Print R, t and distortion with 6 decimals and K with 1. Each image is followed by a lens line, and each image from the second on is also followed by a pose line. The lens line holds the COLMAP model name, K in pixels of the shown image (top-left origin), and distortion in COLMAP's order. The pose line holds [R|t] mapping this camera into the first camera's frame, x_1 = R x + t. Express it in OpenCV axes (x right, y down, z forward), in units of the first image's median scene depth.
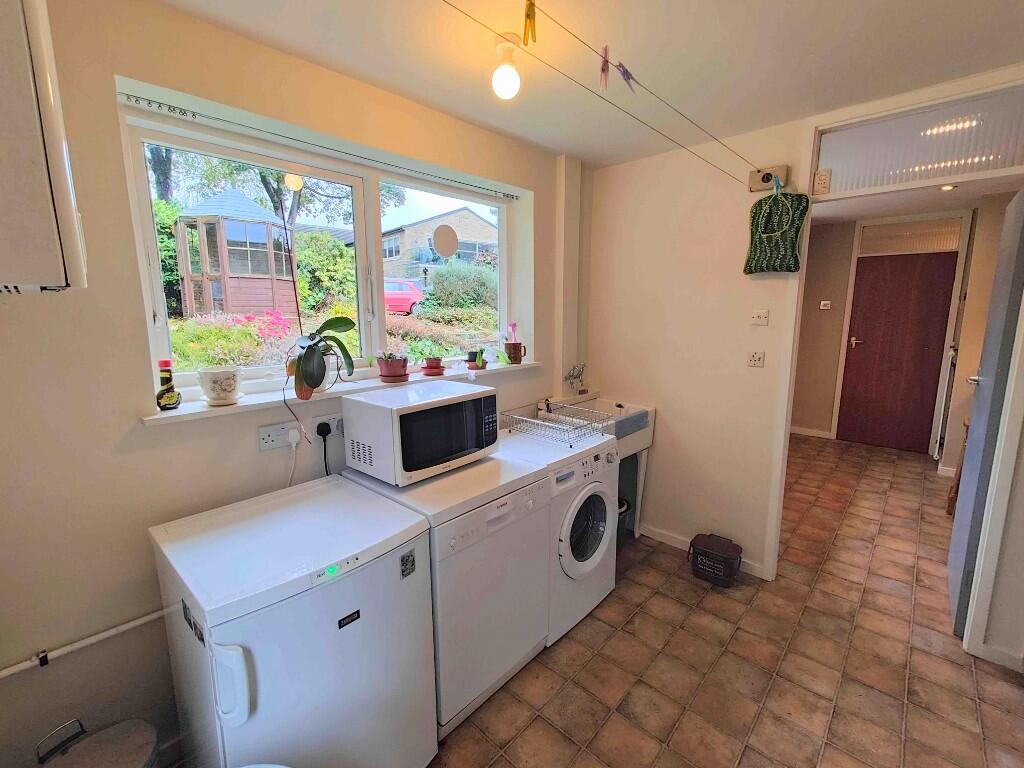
lens RADIAL K [[451.9, 0, 505.6], [0, 451.9, 390.1], [0, 0, 1]] dist [0.011071, 0.000176]
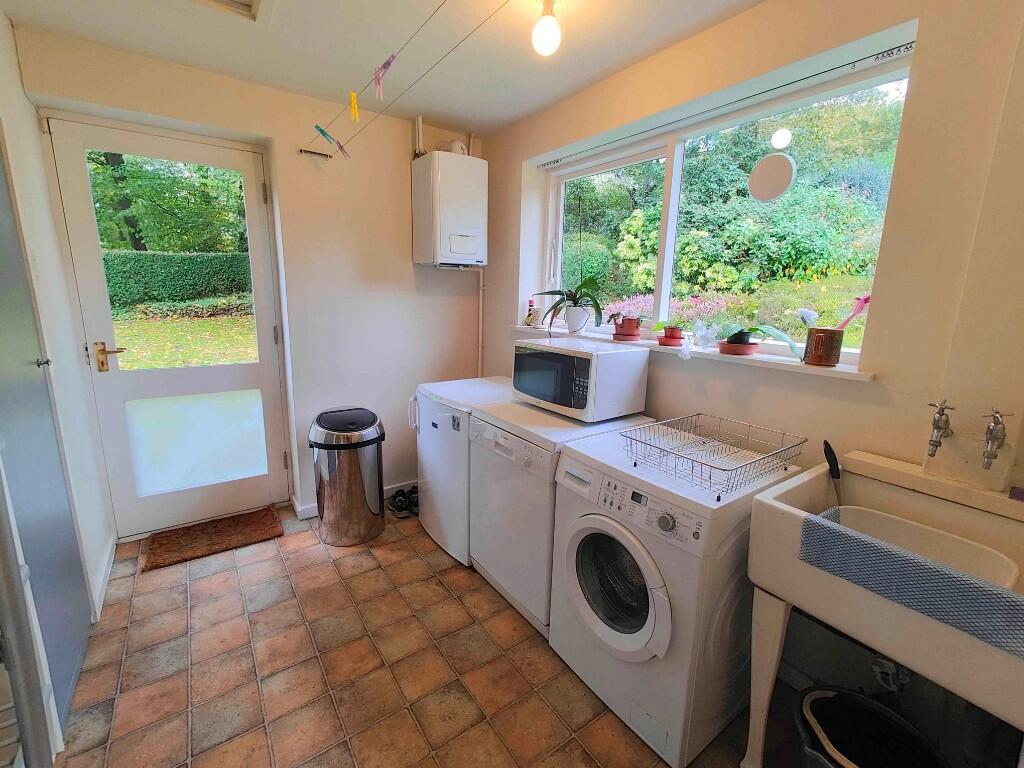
lens RADIAL K [[451.9, 0, 506.4], [0, 451.9, 375.1], [0, 0, 1]] dist [0.011071, 0.000176]
pose [[-0.211328, 0.195621, -0.957639, 1.026287], [-0.191806, 0.952417, 0.236881, -0.165407], [0.958411, 0.233741, -0.163751, 1.108848]]
